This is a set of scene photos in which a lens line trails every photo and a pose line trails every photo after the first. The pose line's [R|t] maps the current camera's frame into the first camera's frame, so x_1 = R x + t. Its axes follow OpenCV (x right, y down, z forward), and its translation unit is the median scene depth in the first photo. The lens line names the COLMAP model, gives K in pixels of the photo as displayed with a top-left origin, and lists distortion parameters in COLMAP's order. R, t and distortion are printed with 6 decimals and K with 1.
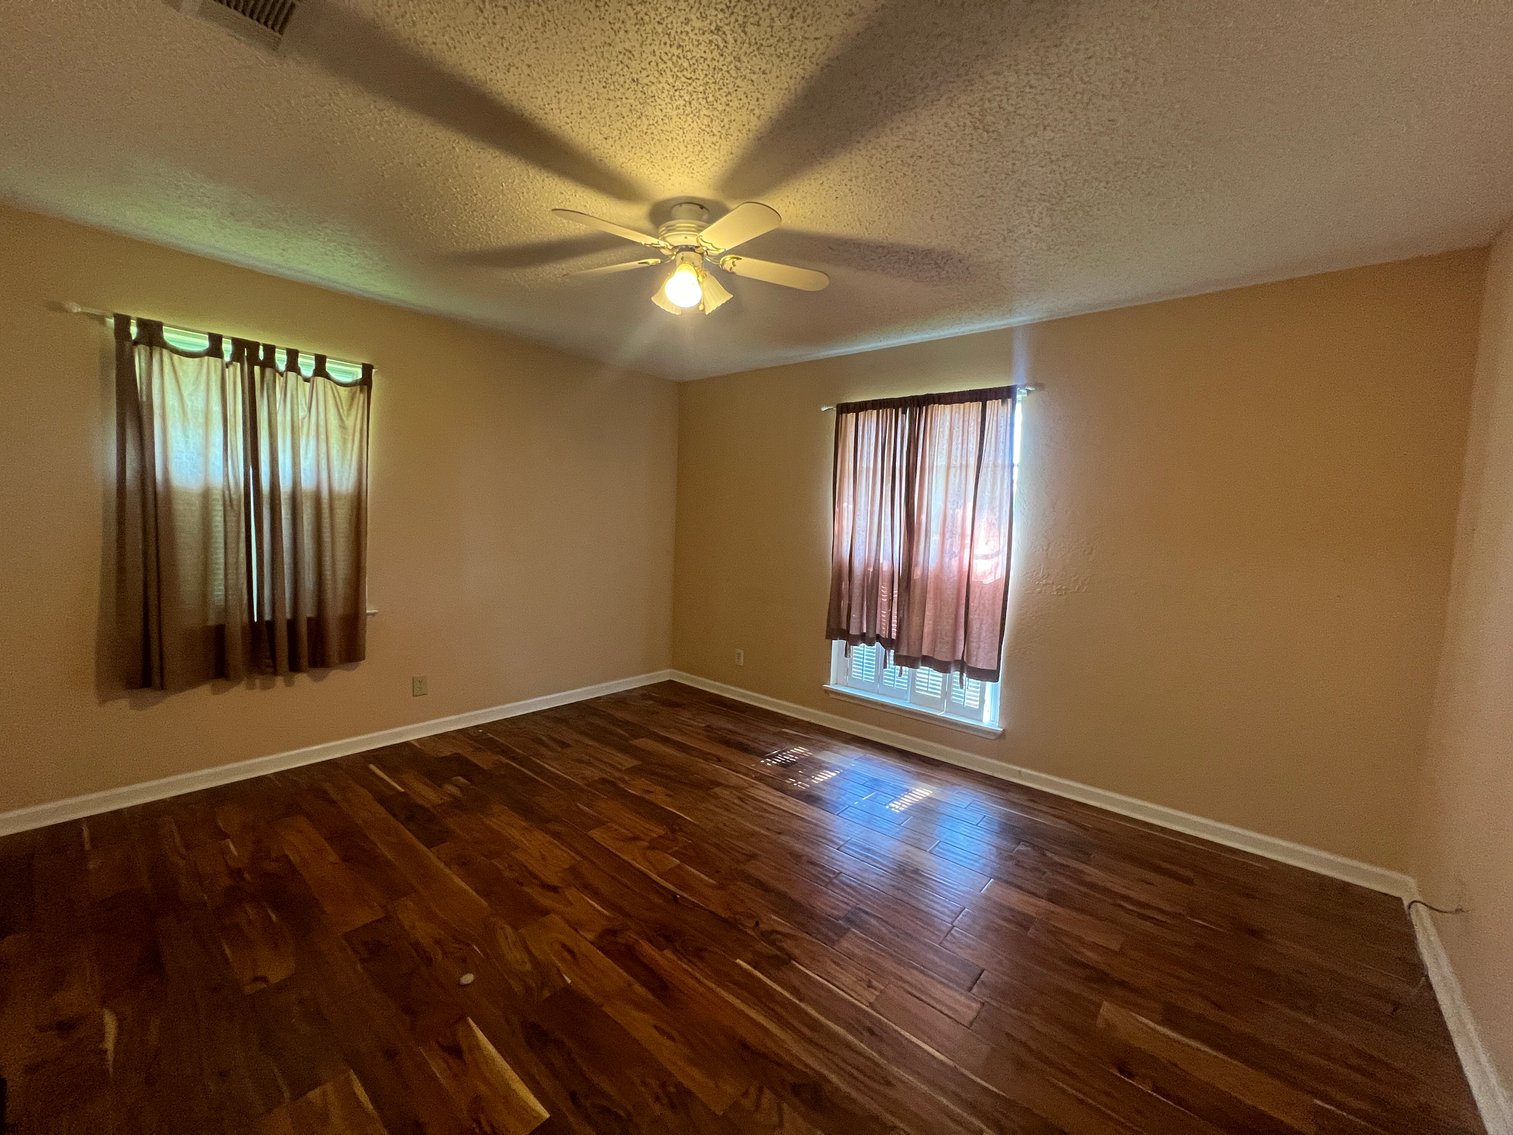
lens RADIAL K [[600.2, 0, 750.7], [0, 600.2, 564.1], [0, 0, 1]] dist [-0.002934, 0.000539]
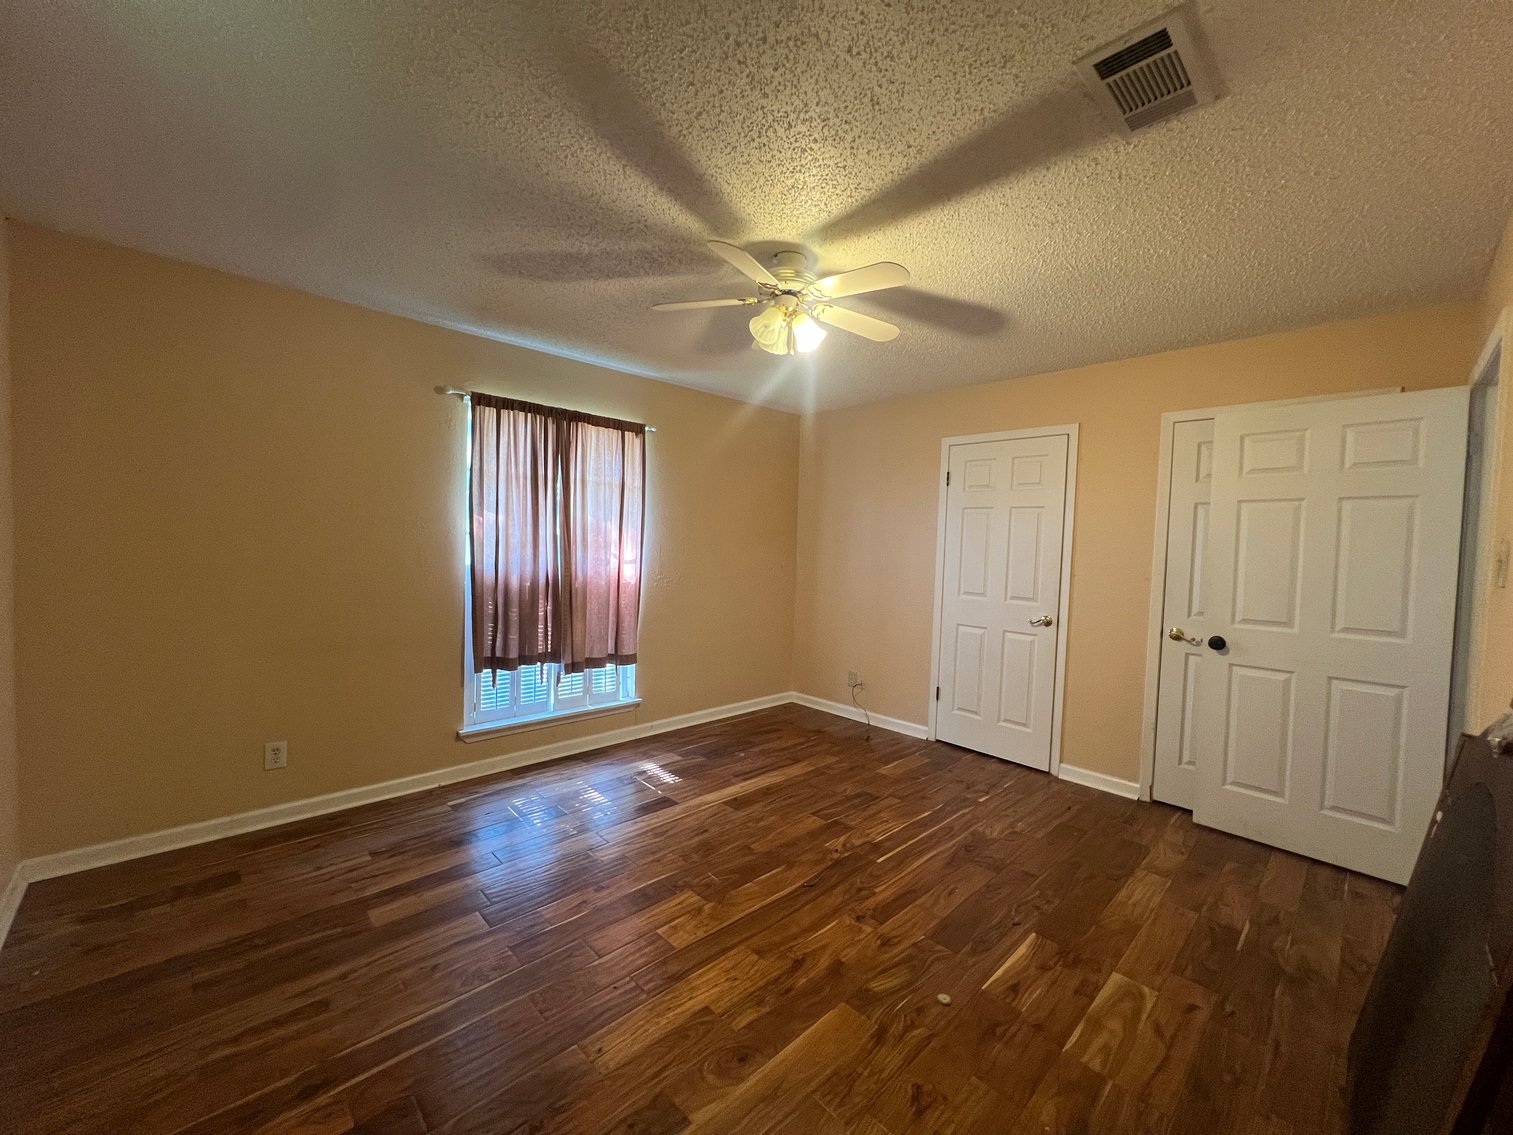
lens RADIAL K [[600.2, 0, 755.1], [0, 600.2, 572.0], [0, 0, 1]] dist [-0.002934, 0.000539]
pose [[0.108591, -0.087075, 0.990266, -0.736318], [0.049091, 0.995411, 0.082144, -0.074840], [-0.992874, 0.039693, 0.112367, 0.587082]]
